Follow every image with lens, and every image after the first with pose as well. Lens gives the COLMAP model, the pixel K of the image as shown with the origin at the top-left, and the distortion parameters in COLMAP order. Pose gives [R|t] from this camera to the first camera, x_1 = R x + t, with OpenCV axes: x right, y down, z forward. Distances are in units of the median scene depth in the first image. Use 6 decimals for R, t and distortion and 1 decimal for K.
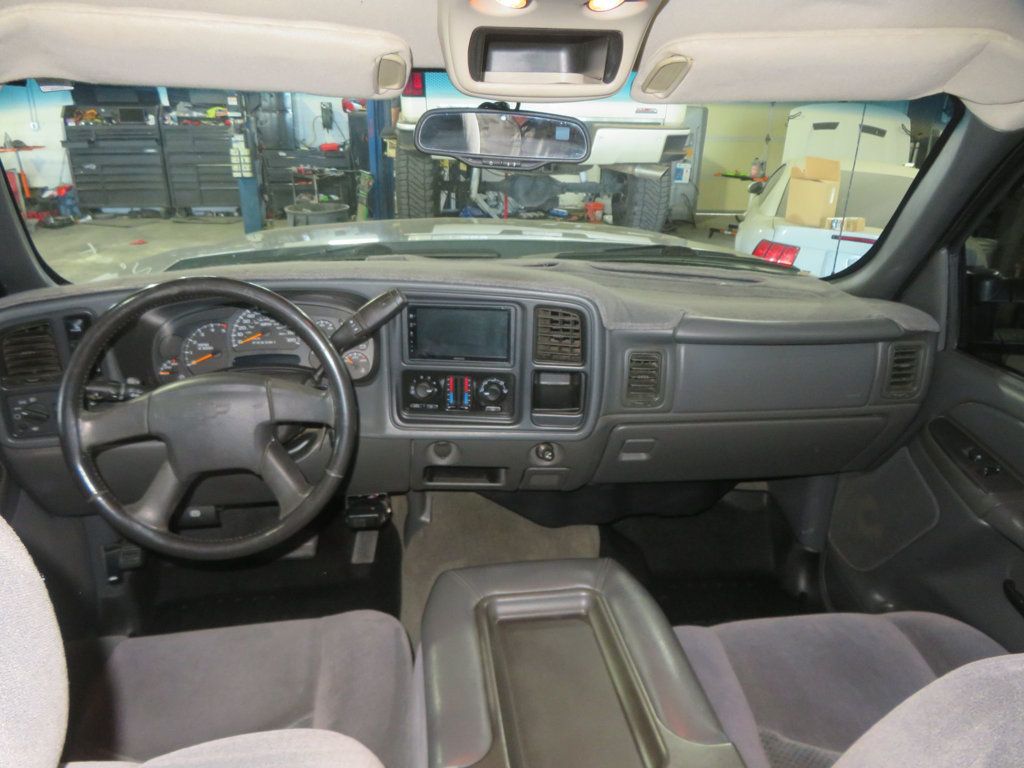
lens RADIAL K [[713.6, 0, 508.7], [0, 713.6, 388.1], [0, 0, 1]] dist [-0.009248, -0.004440]
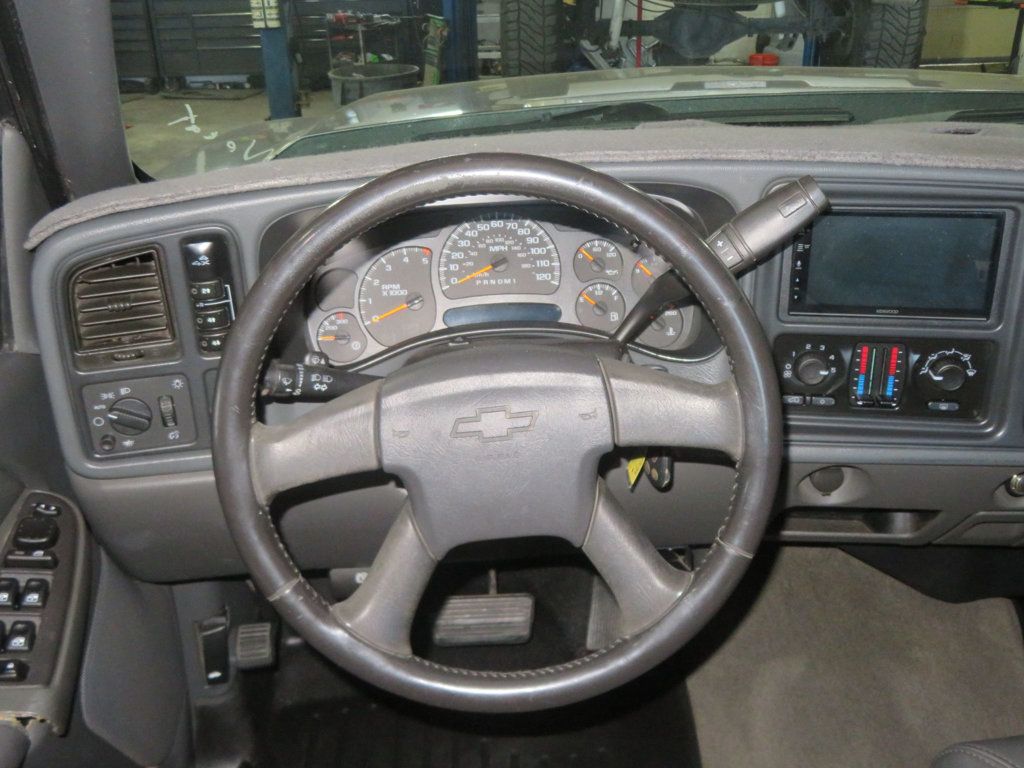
lens RADIAL K [[999.9, 0, 502.7], [0, 999.9, 386.8], [0, 0, 1]] dist [0.005894, 0.000000]
pose [[0.994736, 0.003895, -0.102399, -0.256683], [0.002058, 0.998316, 0.057967, -0.027096], [0.102452, -0.057872, 0.993053, 0.222086]]
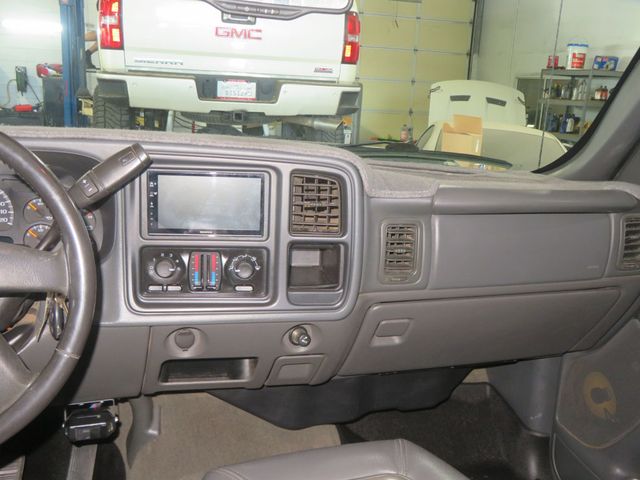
lens RADIAL K [[624.9, 0, 315.8], [0, 624.9, 244.1], [0, 0, 1]] dist [0.005894, 0.000000]
pose [[0.979664, -0.016942, 0.199928, -0.085558], [0.044731, 0.989793, -0.135314, 0.080714], [-0.195595, 0.141505, 0.970422, 0.196235]]
